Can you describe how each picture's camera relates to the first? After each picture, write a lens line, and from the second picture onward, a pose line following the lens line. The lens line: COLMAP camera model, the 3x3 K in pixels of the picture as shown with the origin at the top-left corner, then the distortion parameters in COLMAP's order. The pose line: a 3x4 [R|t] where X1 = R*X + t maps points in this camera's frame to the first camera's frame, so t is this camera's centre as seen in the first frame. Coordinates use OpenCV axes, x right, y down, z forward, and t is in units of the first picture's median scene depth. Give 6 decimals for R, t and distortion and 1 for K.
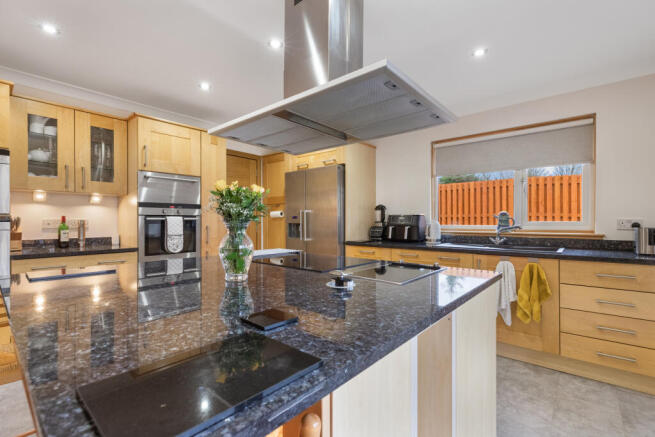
lens RADIAL K [[296.7, 0, 330.4], [0, 296.7, 218.1], [0, 0, 1]] dist [0.001306, -0.000183]
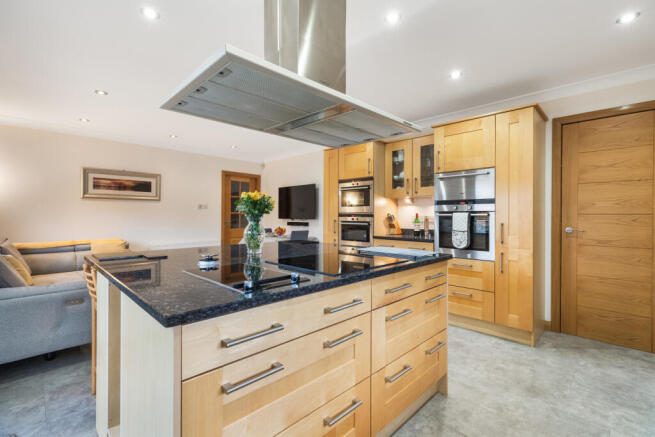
lens RADIAL K [[296.7, 0, 330.4], [0, 296.7, 218.1], [0, 0, 1]] dist [0.001306, -0.000183]
pose [[-0.072194, 0.004545, -0.997380, 0.541494], [0.000634, 0.999990, 0.004511, 0.008881], [0.997390, -0.000306, -0.072196, 0.662367]]
